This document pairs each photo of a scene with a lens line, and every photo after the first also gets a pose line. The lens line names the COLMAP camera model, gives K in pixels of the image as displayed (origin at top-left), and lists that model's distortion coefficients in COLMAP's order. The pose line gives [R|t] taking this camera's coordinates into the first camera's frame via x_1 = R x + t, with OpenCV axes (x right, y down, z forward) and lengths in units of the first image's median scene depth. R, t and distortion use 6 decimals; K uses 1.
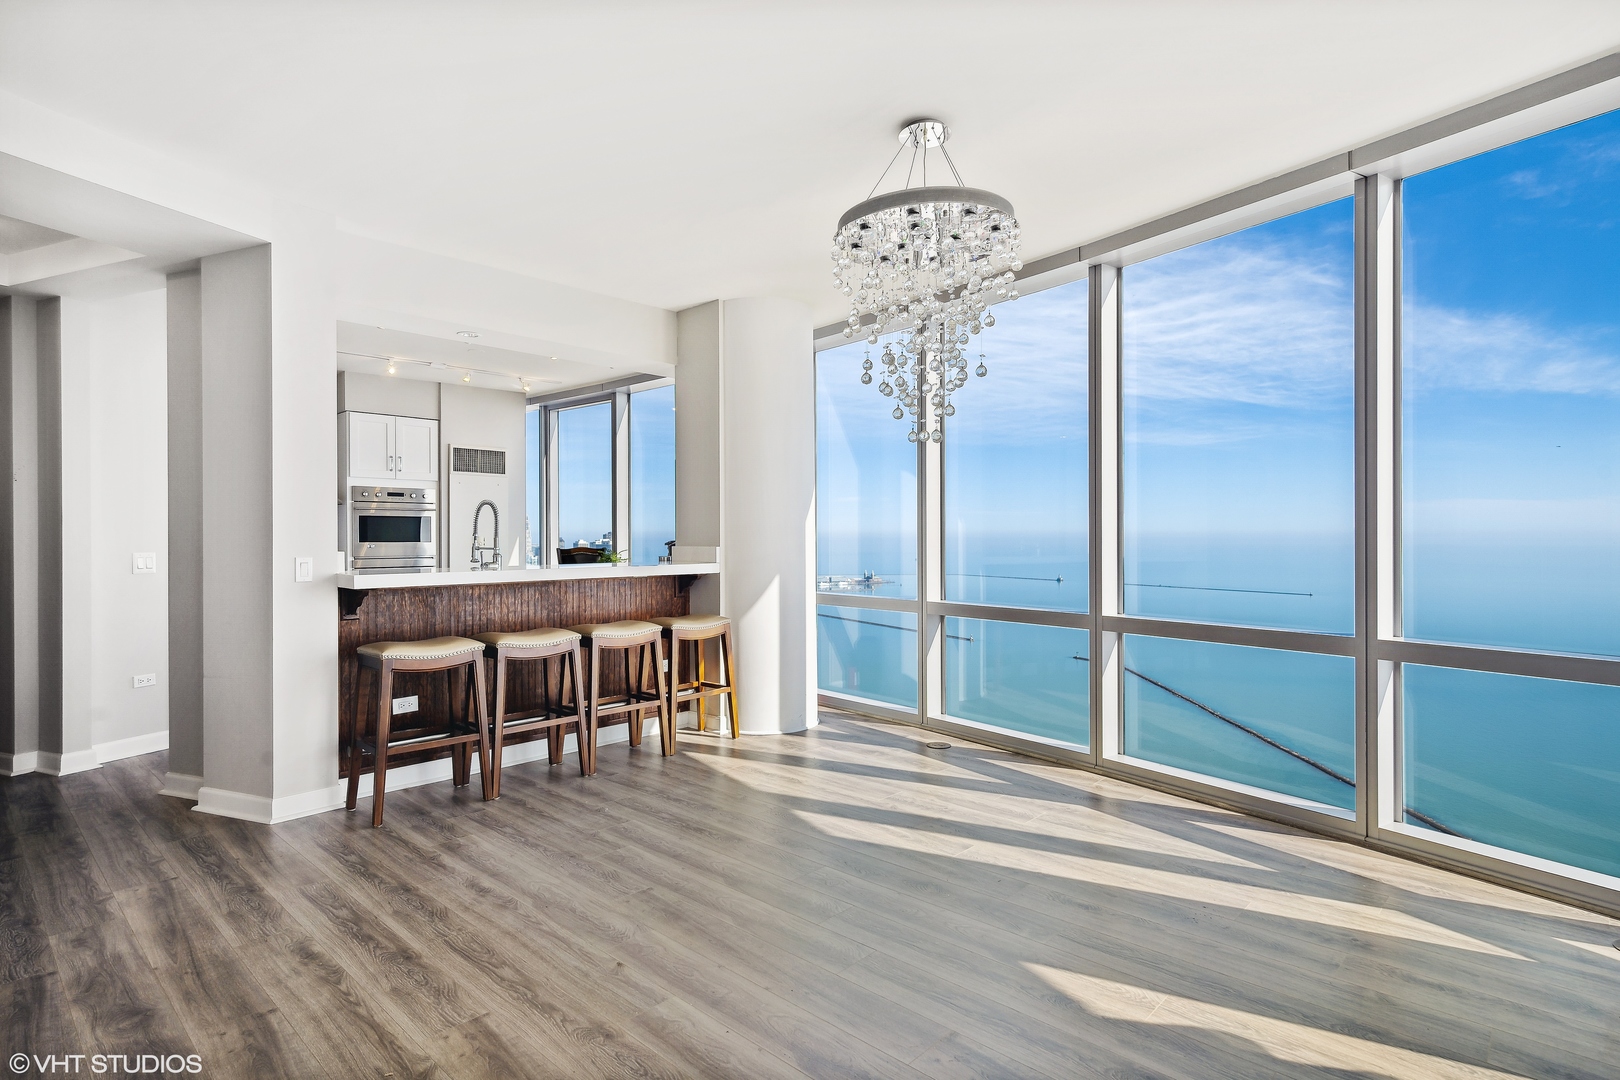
lens RADIAL K [[810.6, 0, 810.5], [0, 810.6, 531.5], [0, 0, 1]] dist [-0.004827, -0.001002]
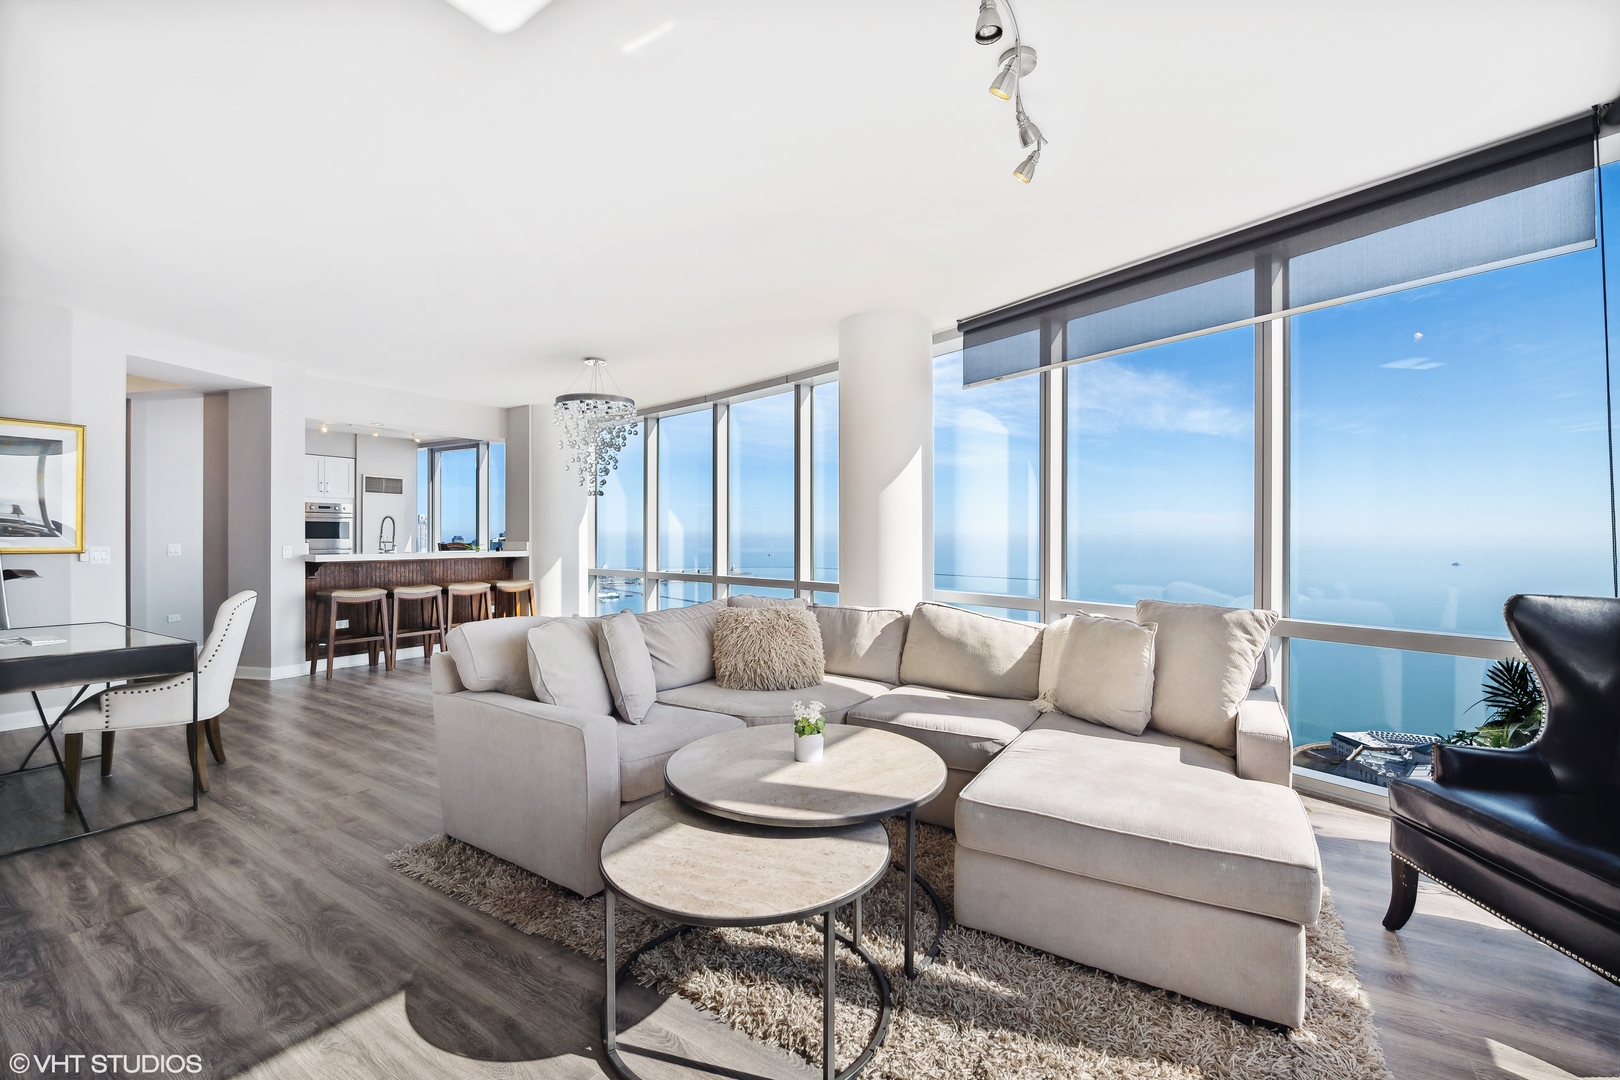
lens RADIAL K [[695.3, 0, 821.9], [0, 695.3, 536.0], [0, 0, 1]] dist [-0.018473, -0.000414]
pose [[0.984191, 0.002806, 0.177091, 0.301400], [-0.003975, 0.999973, 0.006248, -0.006649], [-0.177069, -0.006853, 0.984175, -0.739804]]
